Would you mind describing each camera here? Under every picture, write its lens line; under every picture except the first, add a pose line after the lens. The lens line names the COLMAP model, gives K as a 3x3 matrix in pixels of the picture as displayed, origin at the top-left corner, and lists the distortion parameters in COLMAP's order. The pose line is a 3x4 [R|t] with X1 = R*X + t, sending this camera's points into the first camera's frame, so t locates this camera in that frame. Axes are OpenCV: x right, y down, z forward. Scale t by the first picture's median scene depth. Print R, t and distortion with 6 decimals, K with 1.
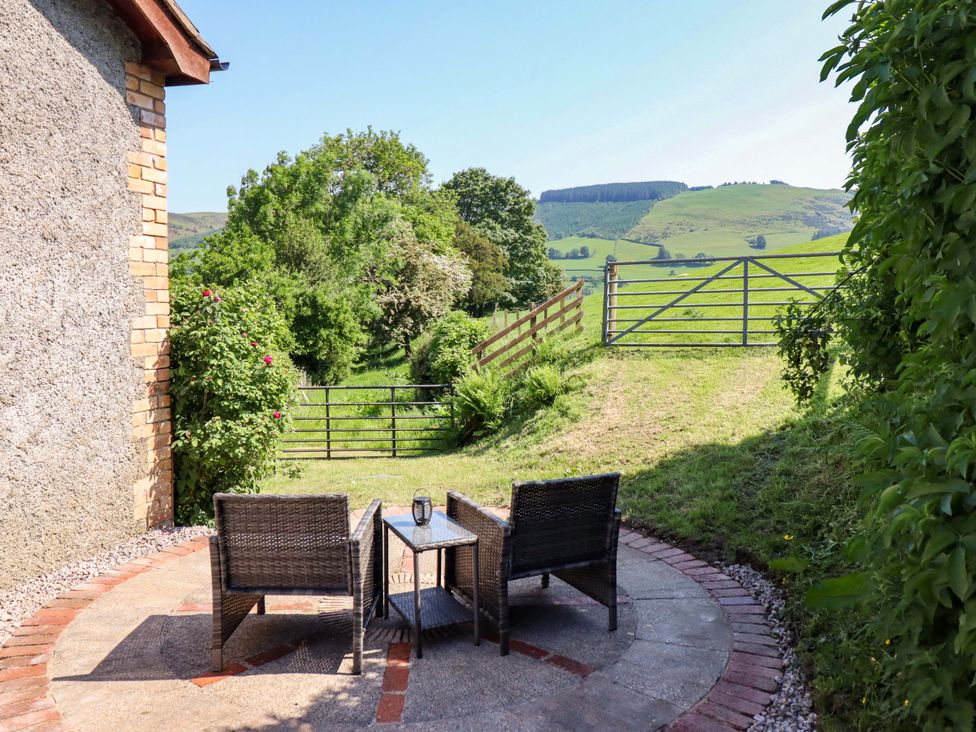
lens RADIAL K [[783.8, 0, 487.2], [0, 783.8, 345.3], [0, 0, 1]] dist [0.001934, 0.000181]
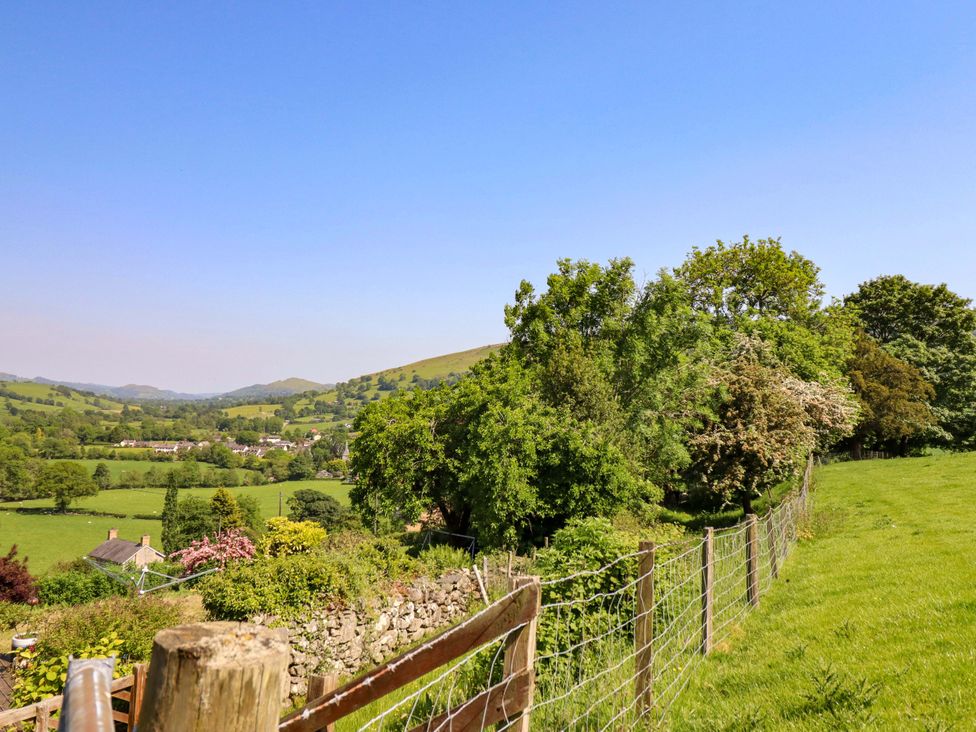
lens RADIAL K [[752.6, 0, 486.0], [0, 752.6, 338.3], [0, 0, 1]] dist [0.003485, -0.006274]
pose [[0.857133, -0.022733, -0.514593, 0.267302], [-0.061615, 0.987327, -0.146247, -0.146814], [0.511396, 0.157060, 0.844870, 1.023954]]
